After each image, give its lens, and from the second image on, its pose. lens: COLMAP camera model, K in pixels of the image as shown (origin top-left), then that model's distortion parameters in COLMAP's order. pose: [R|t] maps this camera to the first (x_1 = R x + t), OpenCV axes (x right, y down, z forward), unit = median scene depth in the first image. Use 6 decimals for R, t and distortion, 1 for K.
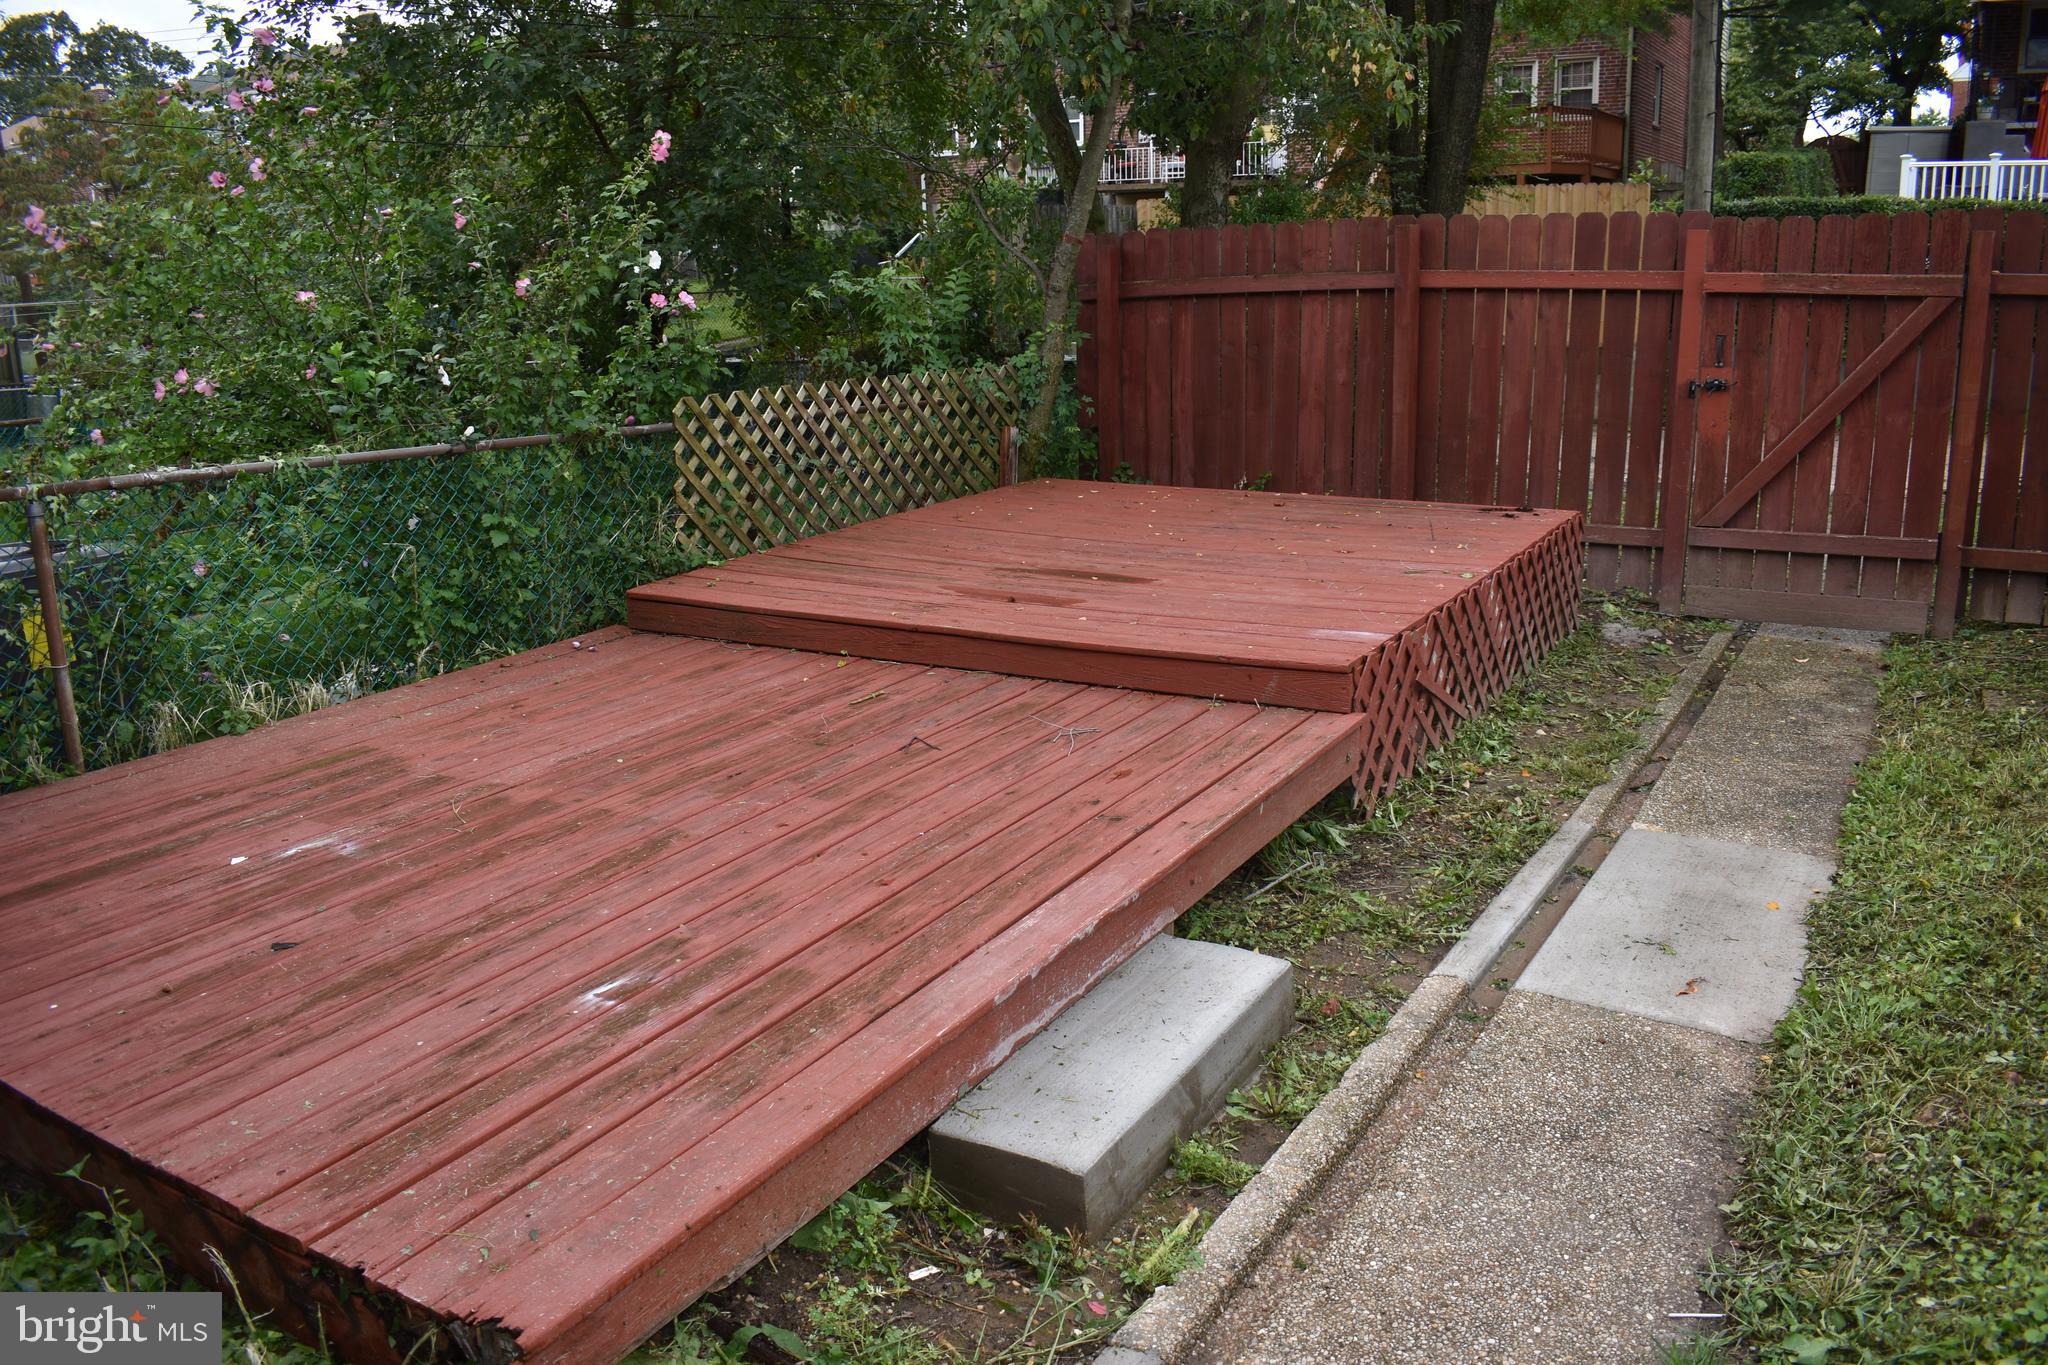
lens RADIAL K [[1582.9, 0, 1024.0], [0, 1582.9, 682.5], [0, 0, 1]] dist [-0.099126, 0.020942]
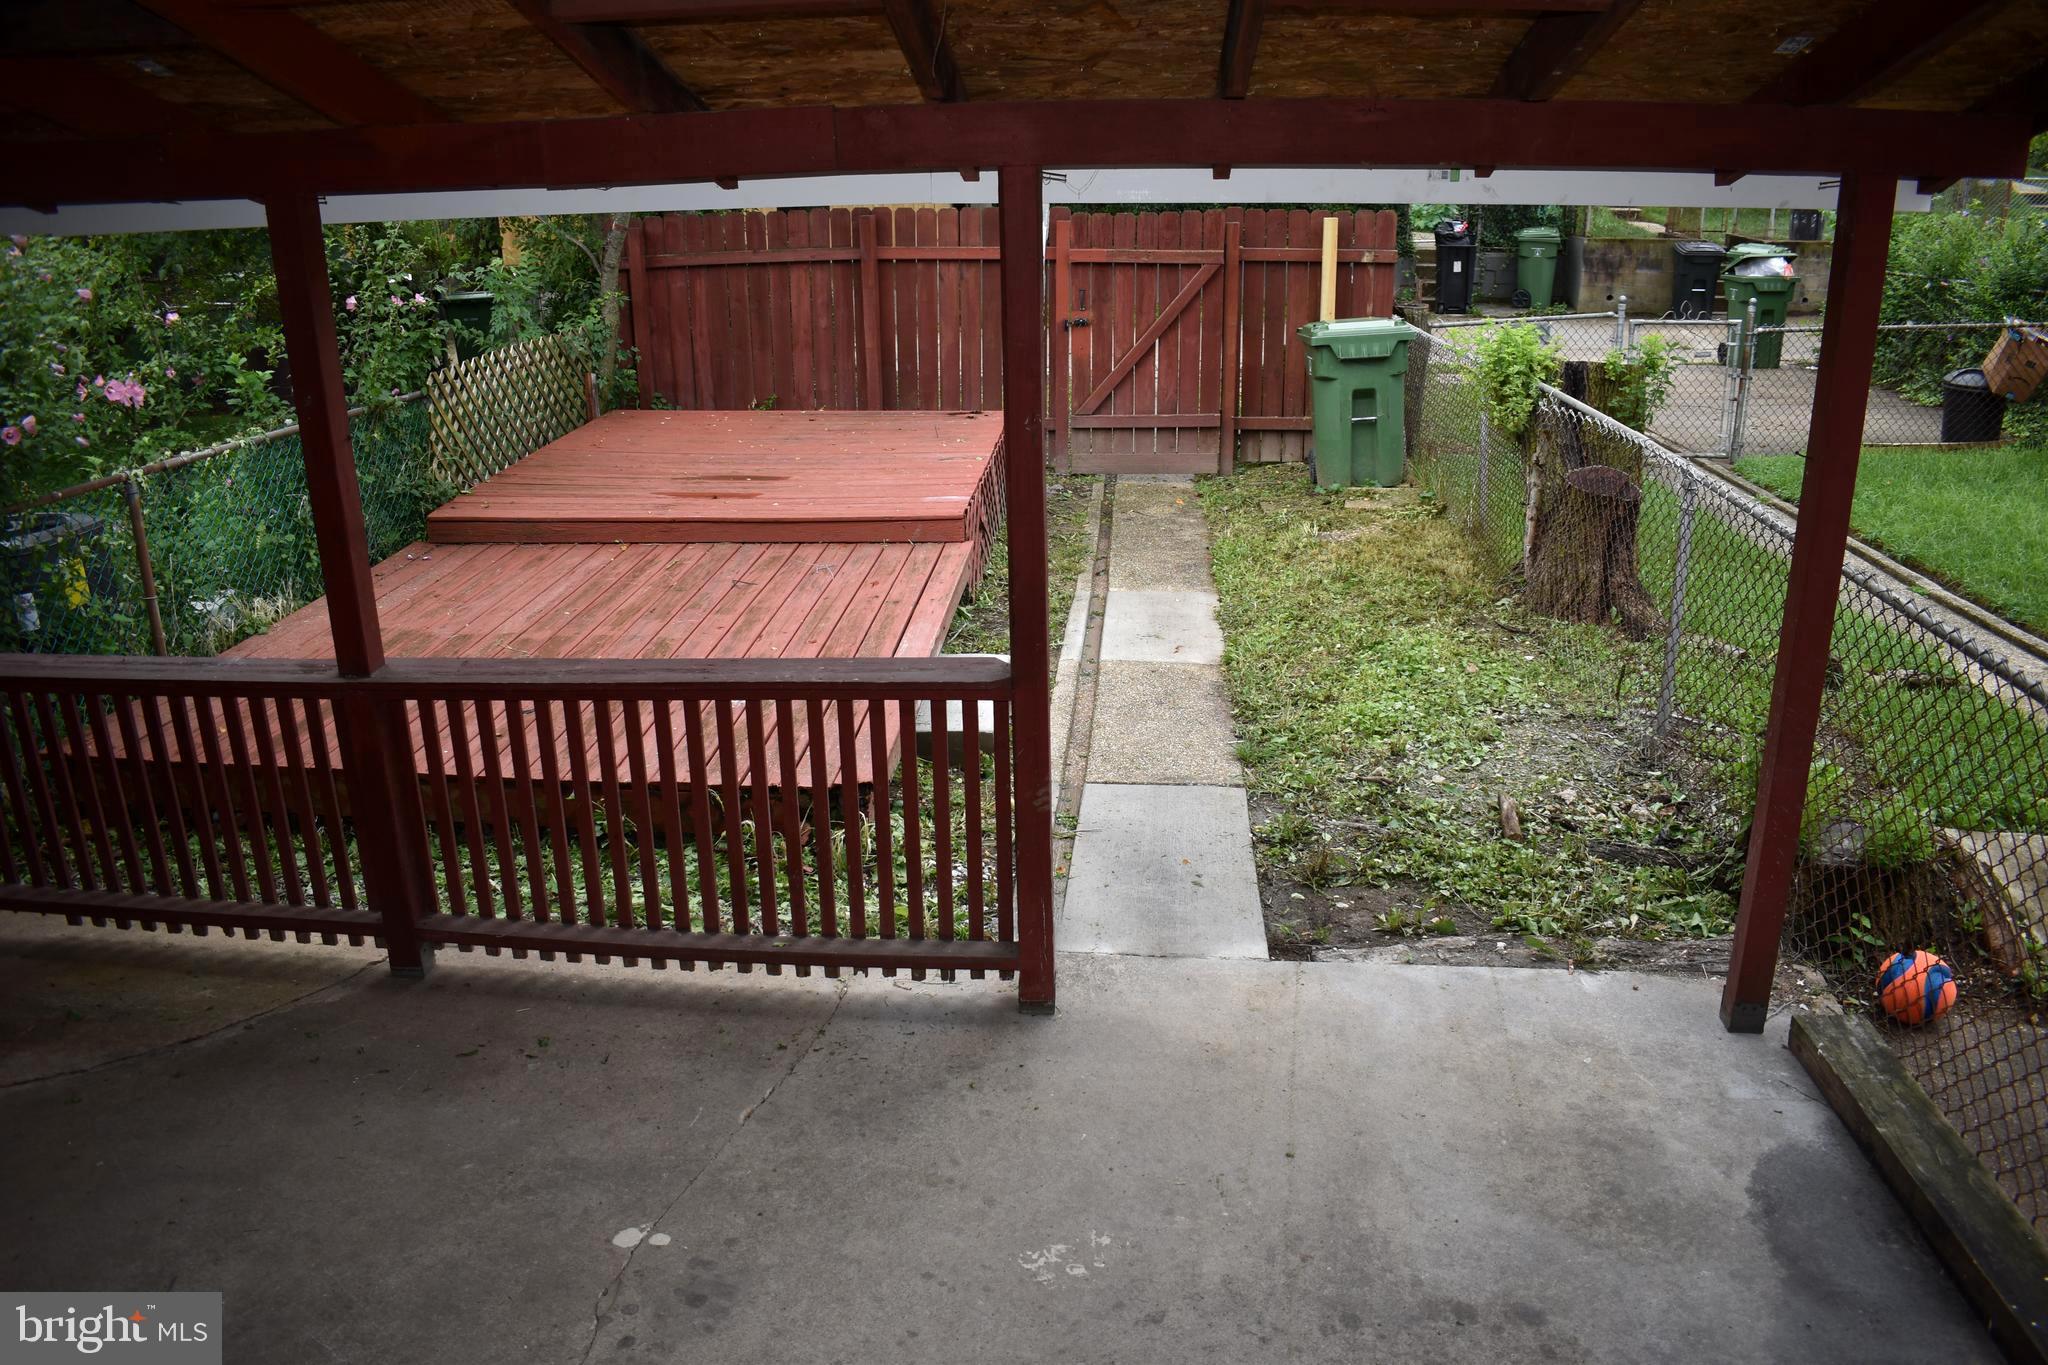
lens RADIAL K [[1582.9, 0, 1024.0], [0, 1582.9, 682.5], [0, 0, 1]] dist [-0.099126, 0.020942]
pose [[0.891879, -0.132771, 0.432347, -0.348558], [0.102733, 0.990424, 0.092227, 0.012940], [-0.440452, -0.037838, 0.896978, -0.417325]]
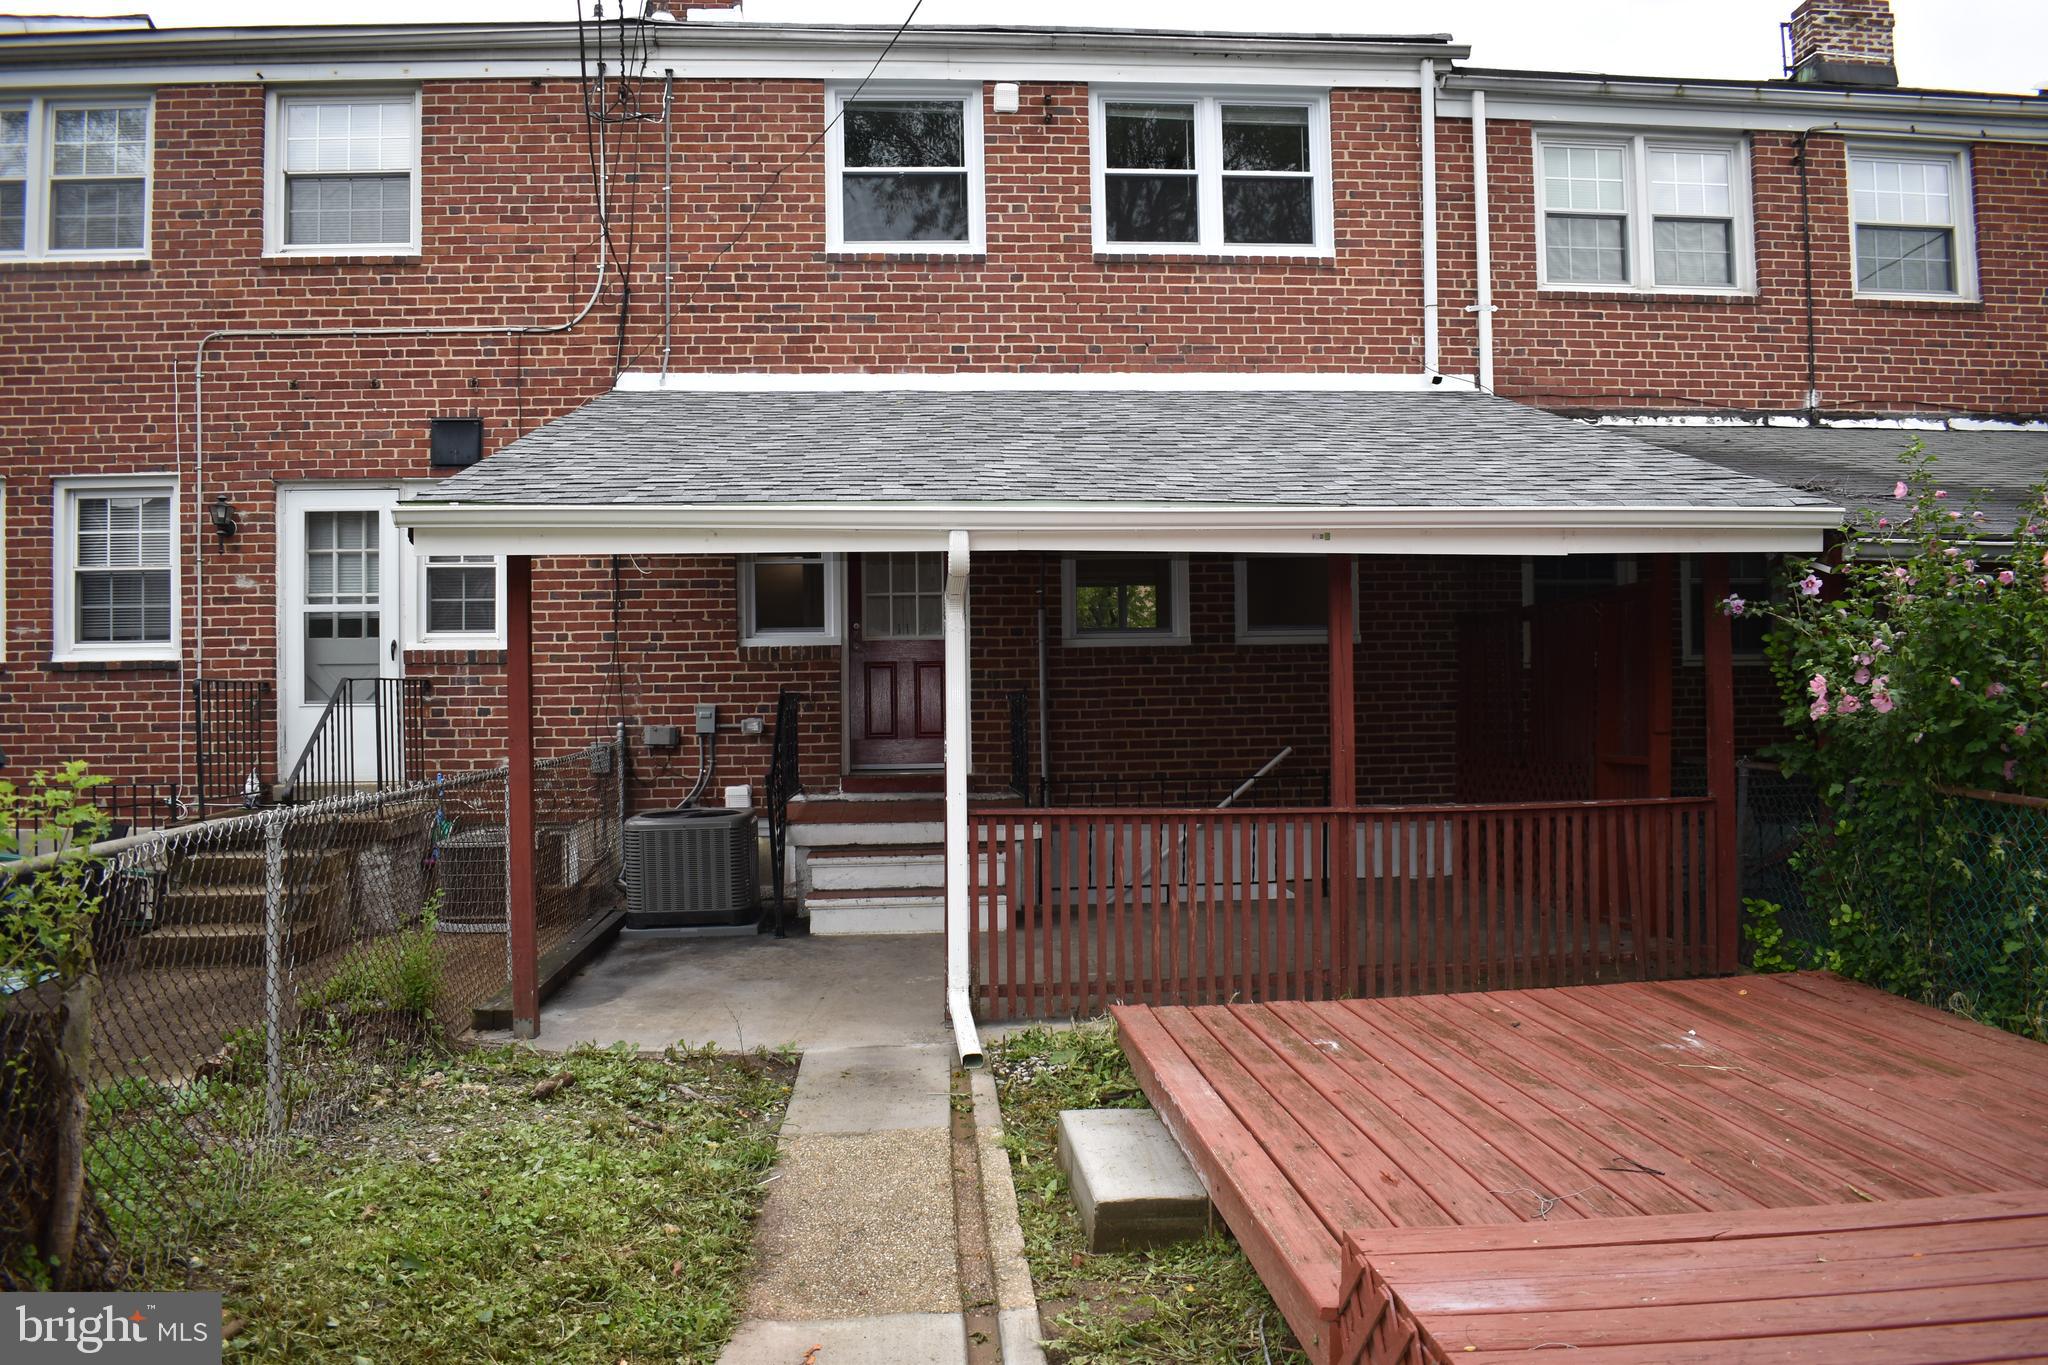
lens RADIAL K [[1582.9, 0, 1024.0], [0, 1582.9, 682.5], [0, 0, 1]] dist [-0.099126, 0.020942]
pose [[-0.814370, 0.032230, -0.579450, 0.465531], [-0.114857, 0.969757, 0.215361, -0.245816], [0.568867, 0.241937, -0.786039, 0.924747]]
